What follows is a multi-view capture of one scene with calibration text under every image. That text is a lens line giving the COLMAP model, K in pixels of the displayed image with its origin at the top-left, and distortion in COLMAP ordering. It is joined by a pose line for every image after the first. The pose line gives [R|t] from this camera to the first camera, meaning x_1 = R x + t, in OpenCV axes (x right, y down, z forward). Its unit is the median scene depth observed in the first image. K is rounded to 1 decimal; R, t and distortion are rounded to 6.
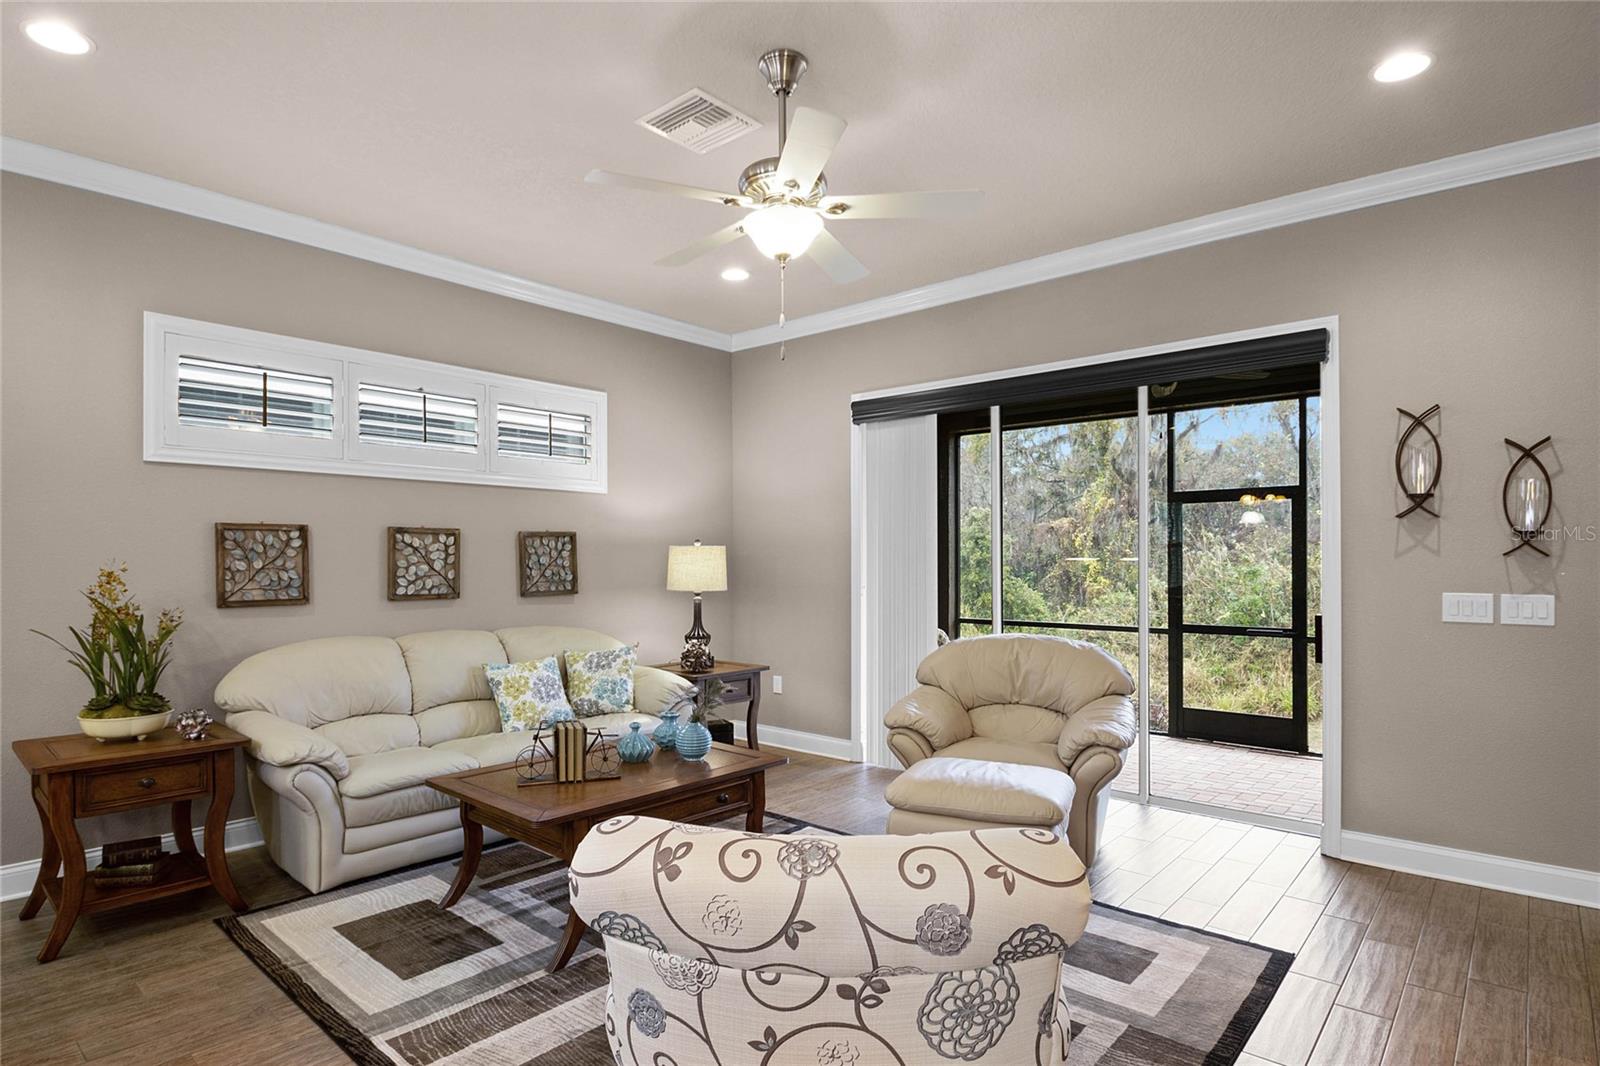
lens RADIAL K [[848.2, 0, 782.7], [0, 848.2, 554.3], [0, 0, 1]] dist [0.001173, -0.001481]
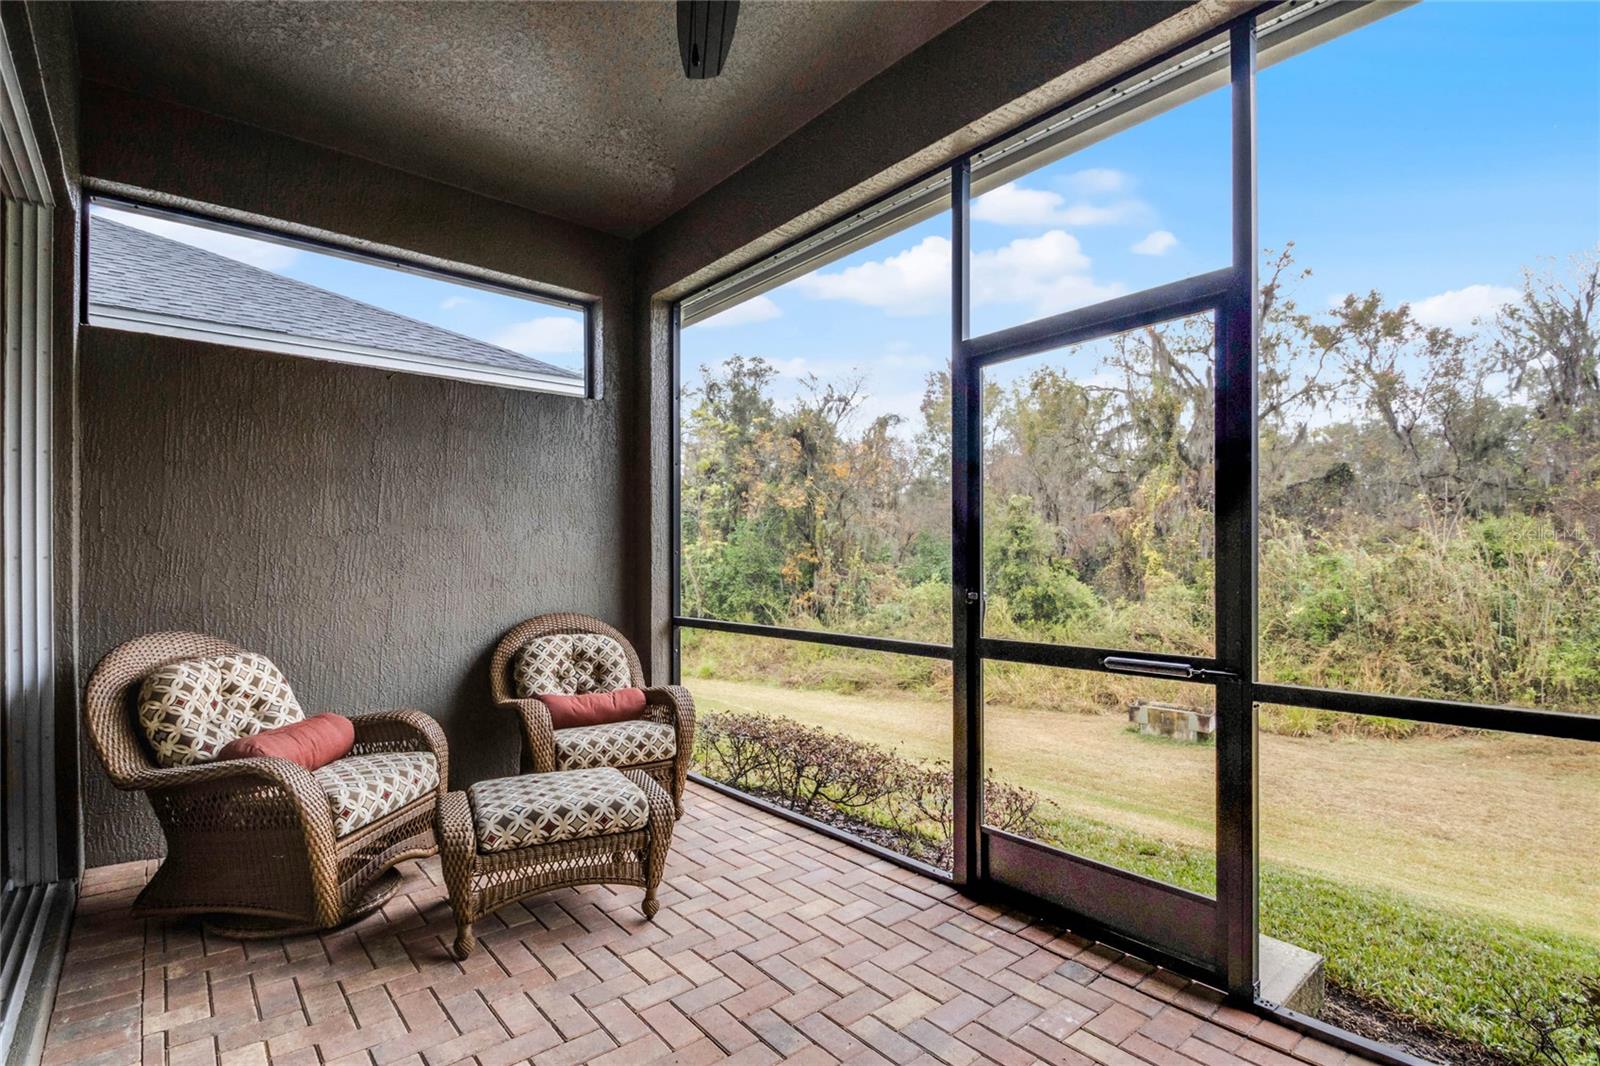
lens RADIAL K [[748.8, 0, 774.4], [0, 748.8, 555.1], [0, 0, 1]] dist [-0.005524, -0.001397]
pose [[0.987329, -0.001692, -0.158680, 0.599600], [0.002195, 0.999993, 0.002998, 0.053606], [0.158674, -0.003309, 0.987326, 0.839589]]
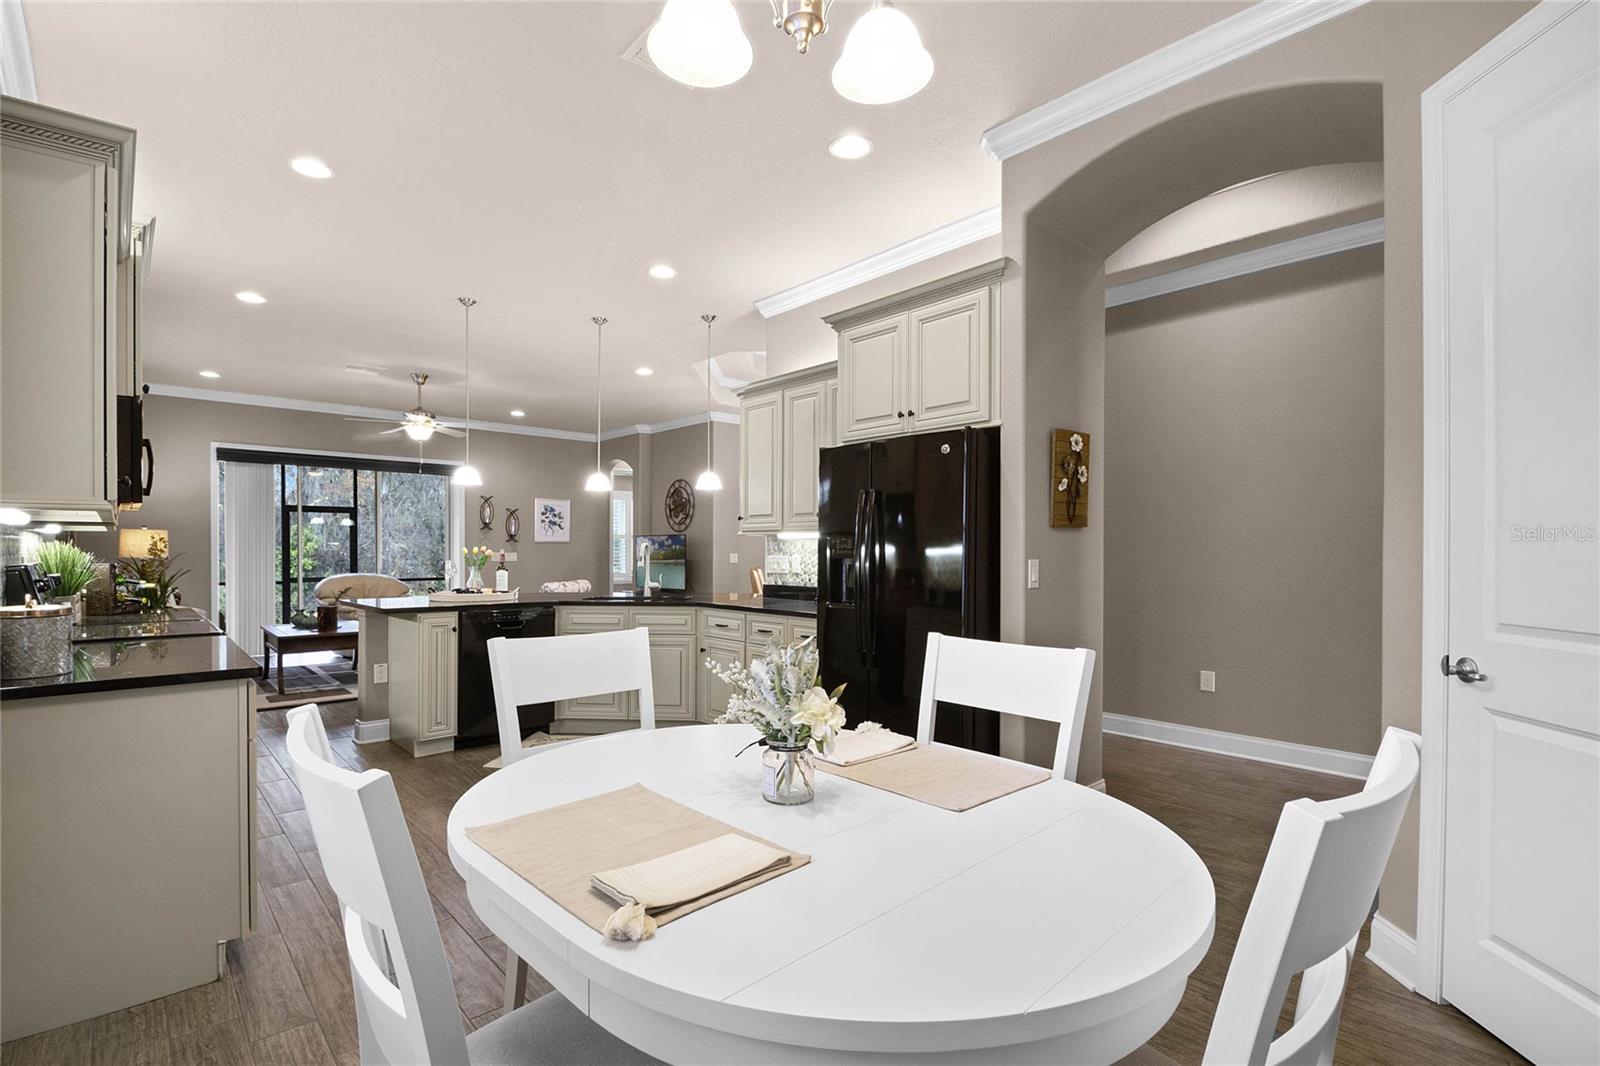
lens RADIAL K [[748.8, 0, 795.6], [0, 748.8, 548.0], [0, 0, 1]] dist [-0.005524, -0.001397]
pose [[0.098975, 0.004326, 0.995081, -1.427820], [-0.009893, 0.999945, -0.003363, 0.018145], [-0.995041, -0.009512, 0.099012, -0.334717]]
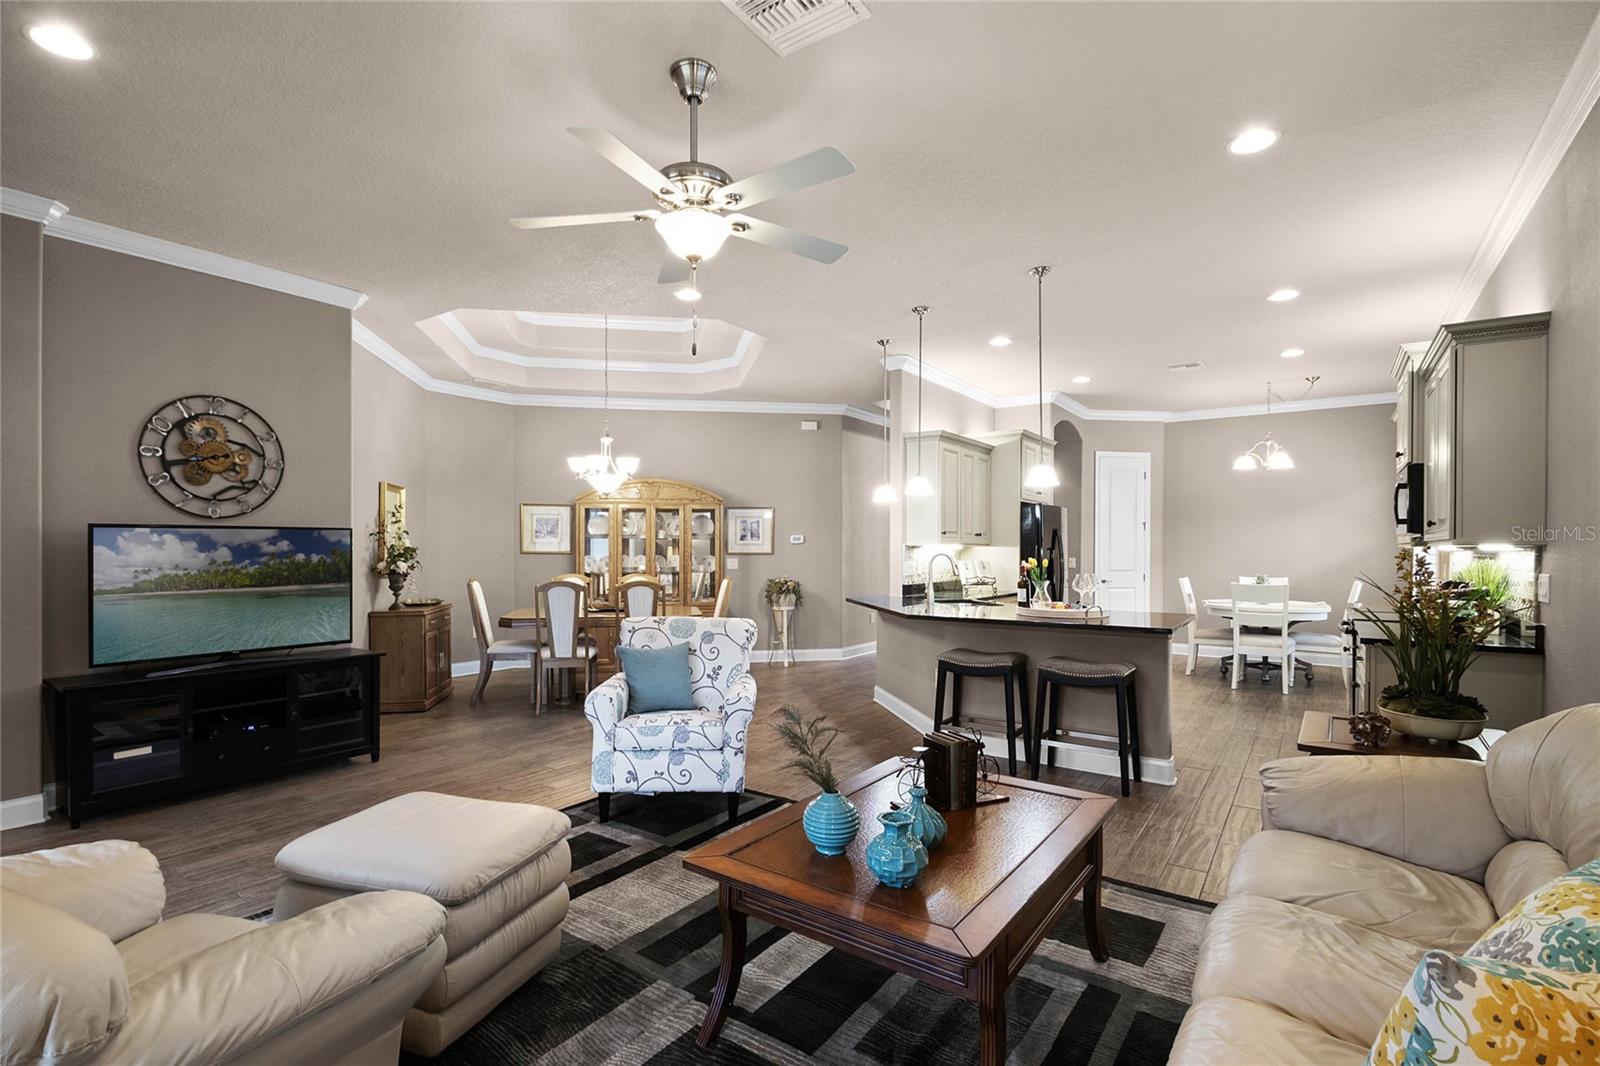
lens RADIAL K [[748.8, 0, 774.0], [0, 748.8, 553.5], [0, 0, 1]] dist [-0.005524, -0.001397]
pose [[-0.994812, 0.001177, -0.101723, -0.008493], [0.001519, 0.999993, -0.003283, 0.014840], [0.101718, -0.003420, -0.994807, 1.097729]]
